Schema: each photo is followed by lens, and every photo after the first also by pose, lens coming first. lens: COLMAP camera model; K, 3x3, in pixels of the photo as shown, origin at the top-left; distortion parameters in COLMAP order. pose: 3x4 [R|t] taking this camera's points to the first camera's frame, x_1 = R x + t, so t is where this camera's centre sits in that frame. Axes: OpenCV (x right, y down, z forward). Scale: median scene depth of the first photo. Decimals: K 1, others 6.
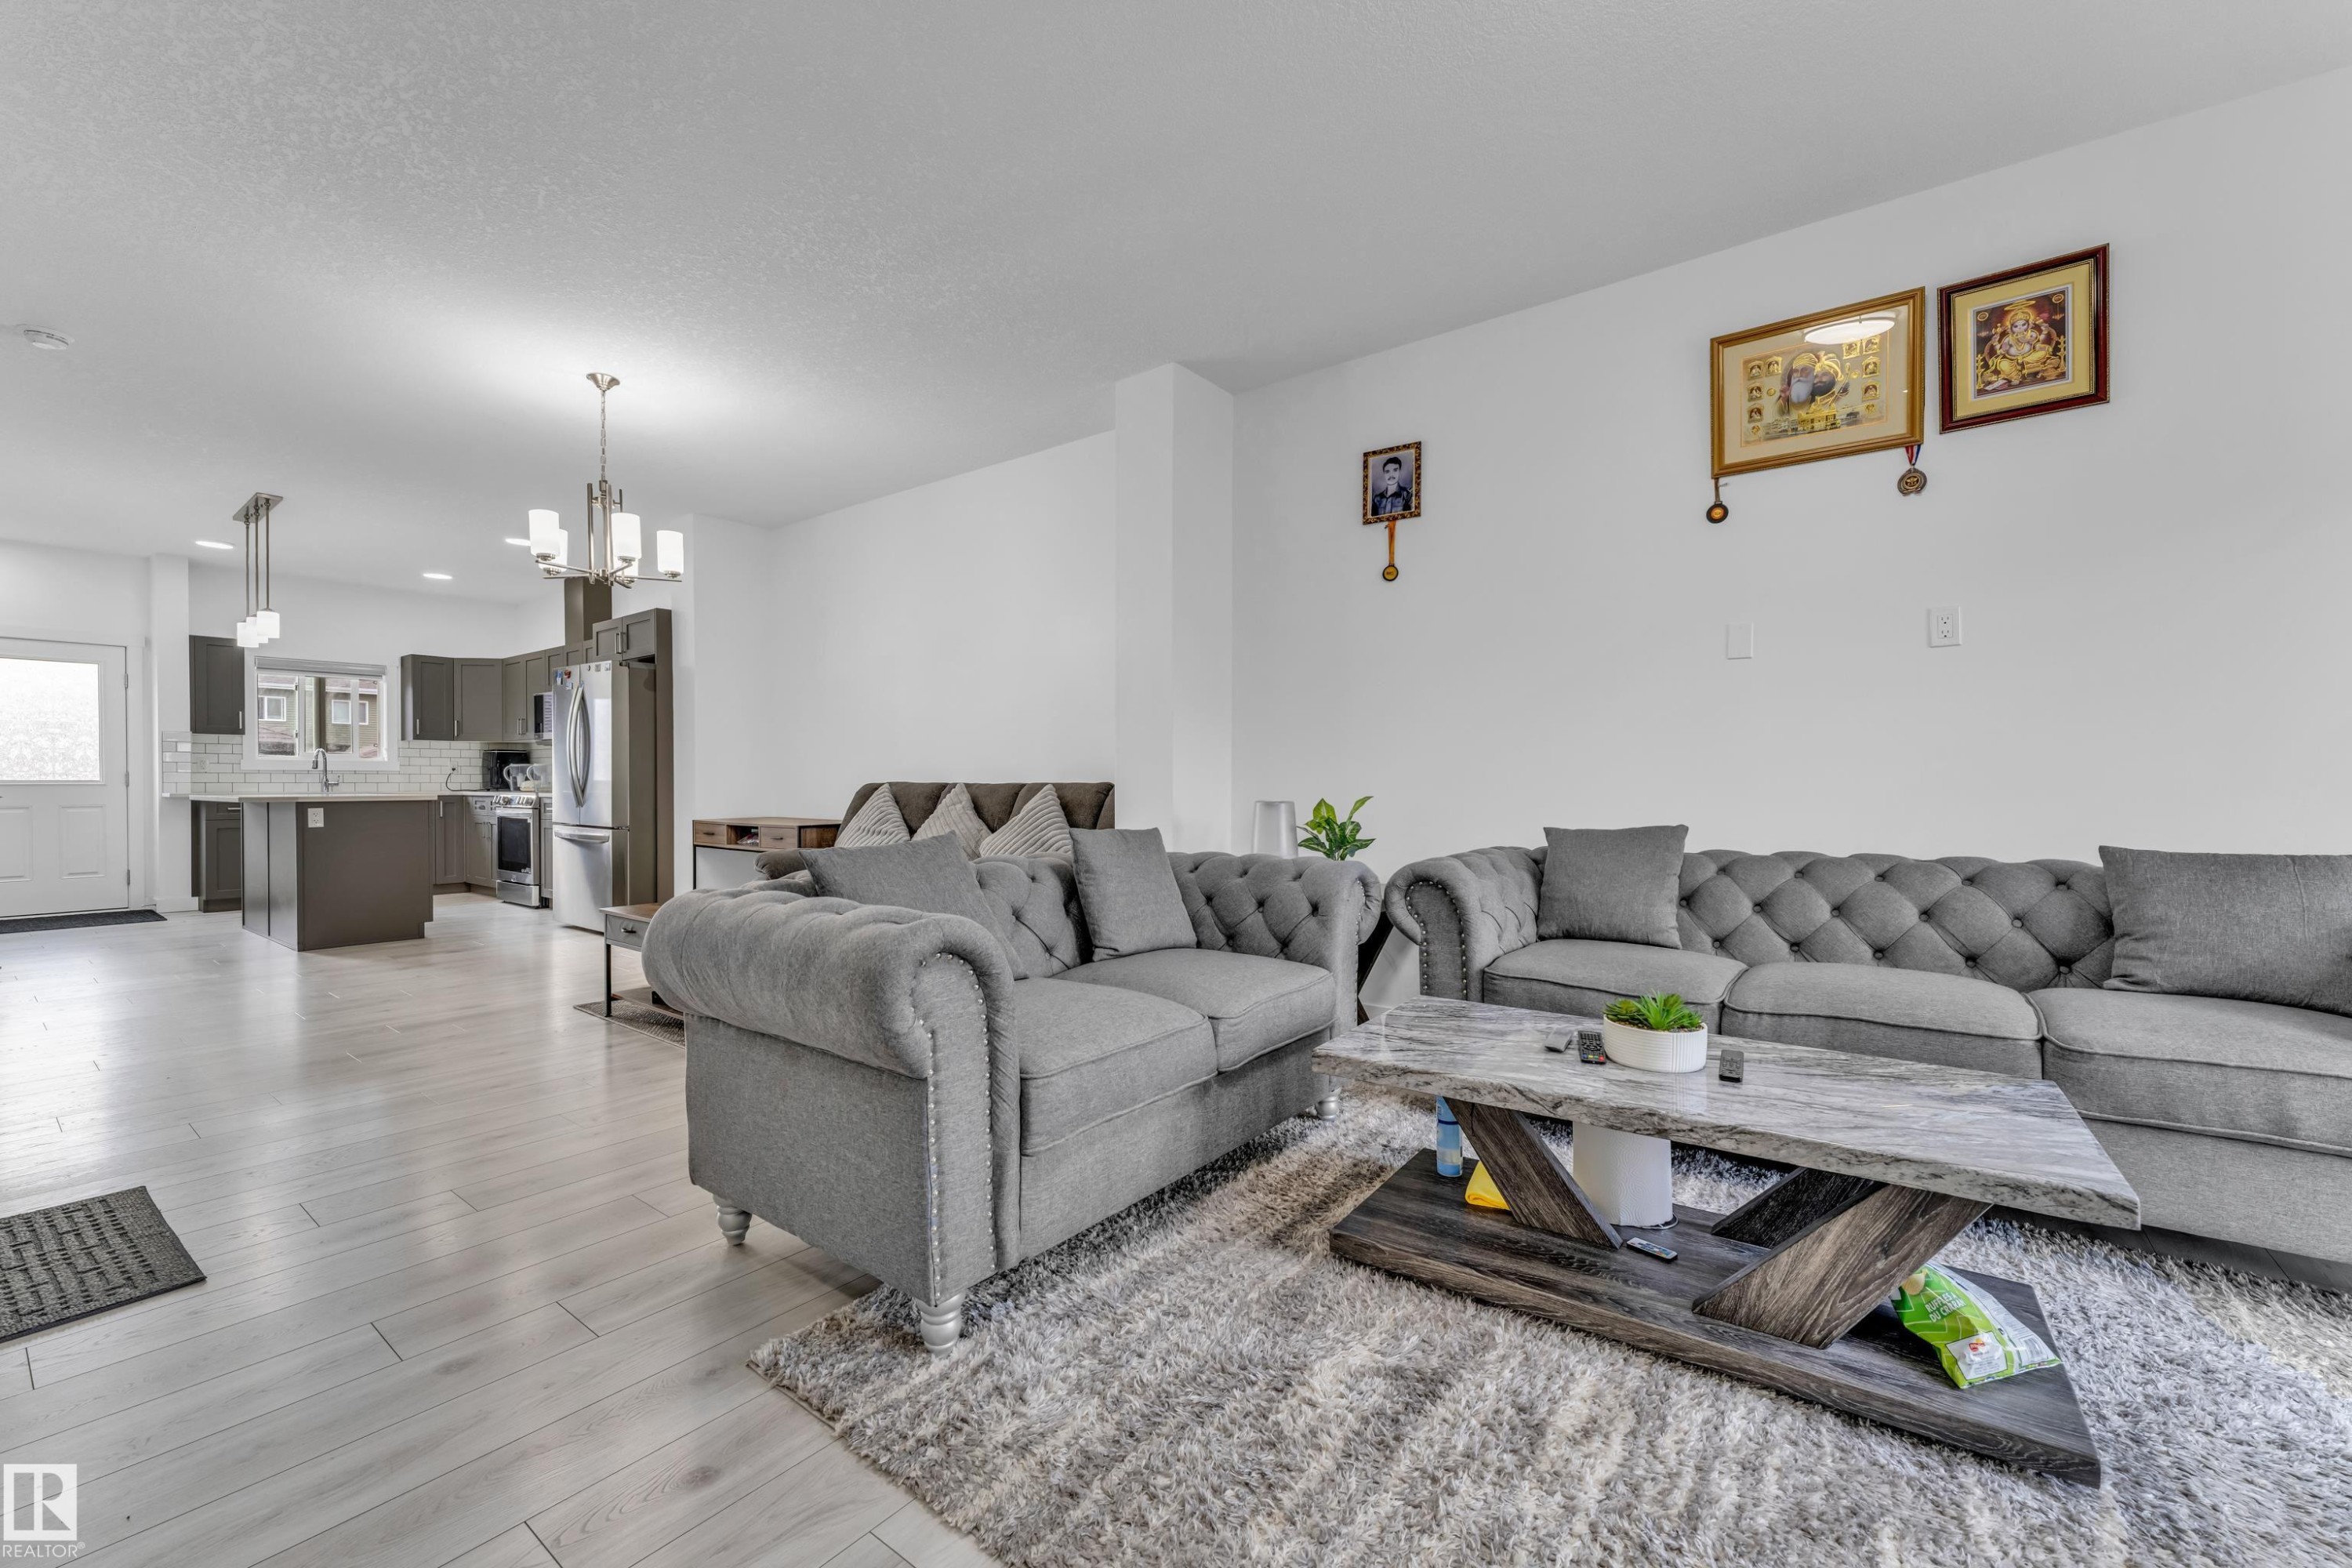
lens RADIAL K [[950.7, 0, 1168.9], [0, 950.7, 779.6], [0, 0, 1]] dist [0.003782, -0.000187]
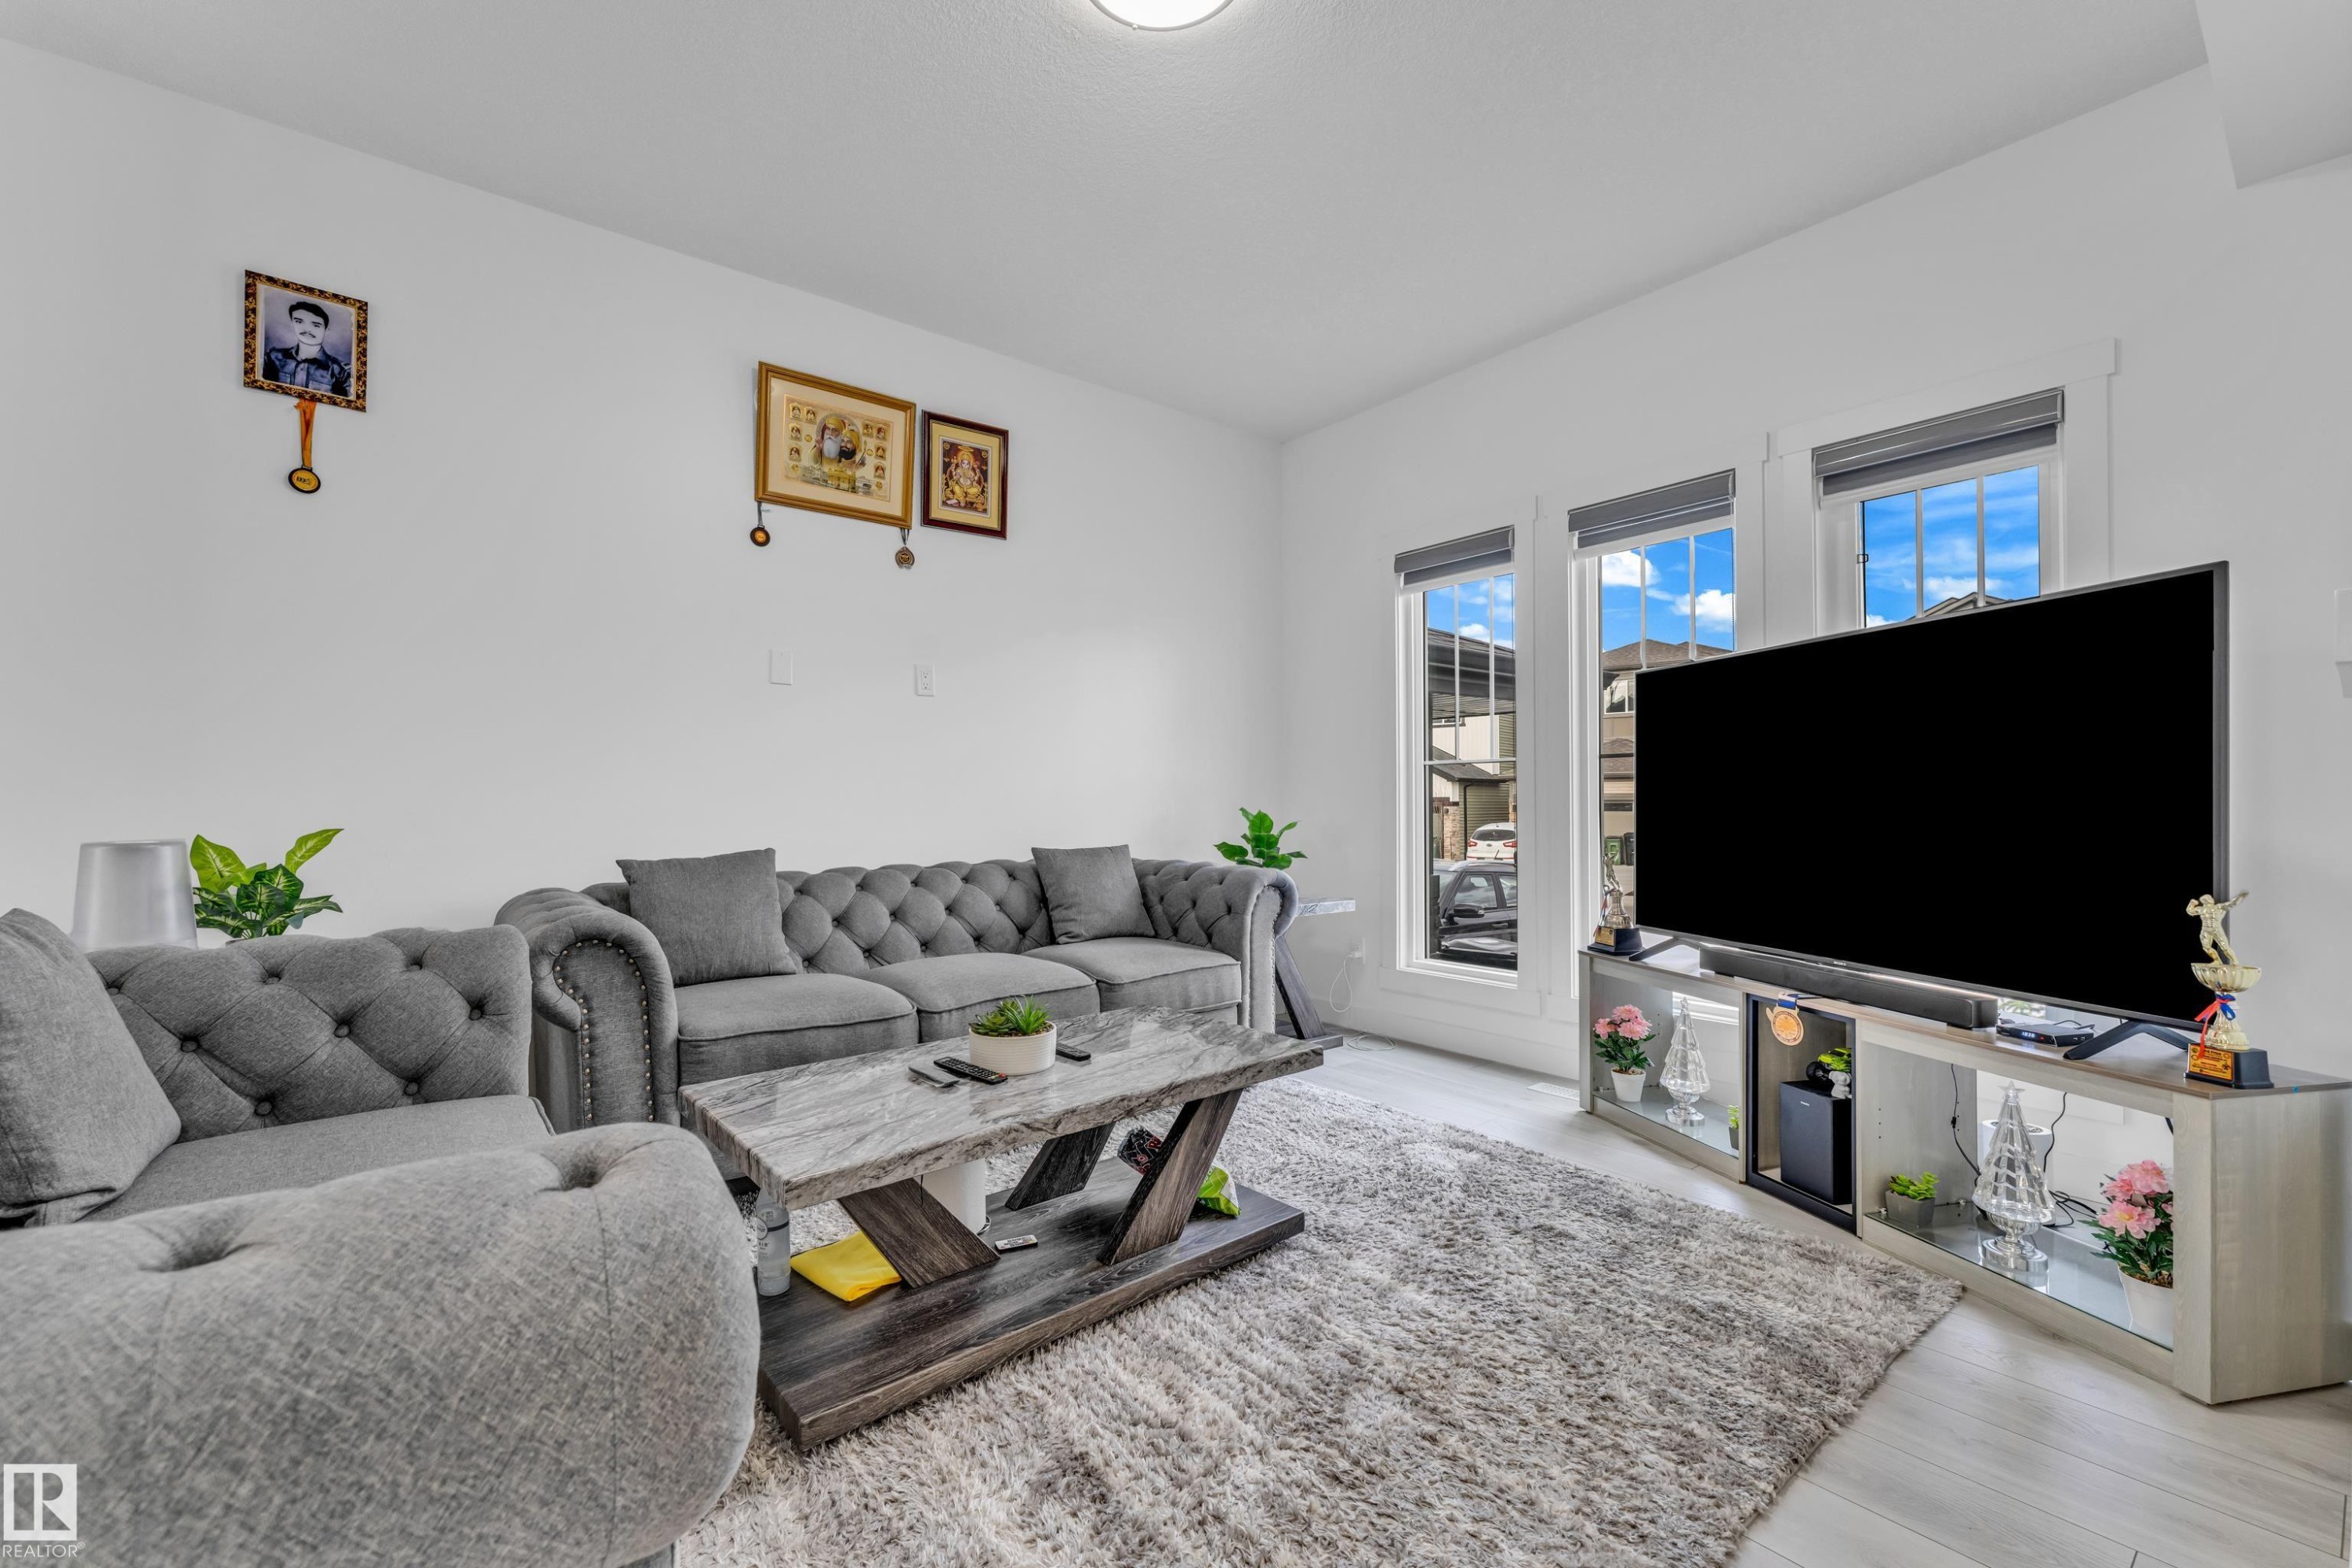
lens RADIAL K [[950.7, 0, 1179.5], [0, 950.7, 789.8], [0, 0, 1]] dist [0.003782, -0.000187]
pose [[0.260998, 0.010963, 0.965277, -0.324989], [0.002240, 0.999926, -0.011963, 0.000063], [-0.965337, 0.005285, 0.260954, 0.371157]]
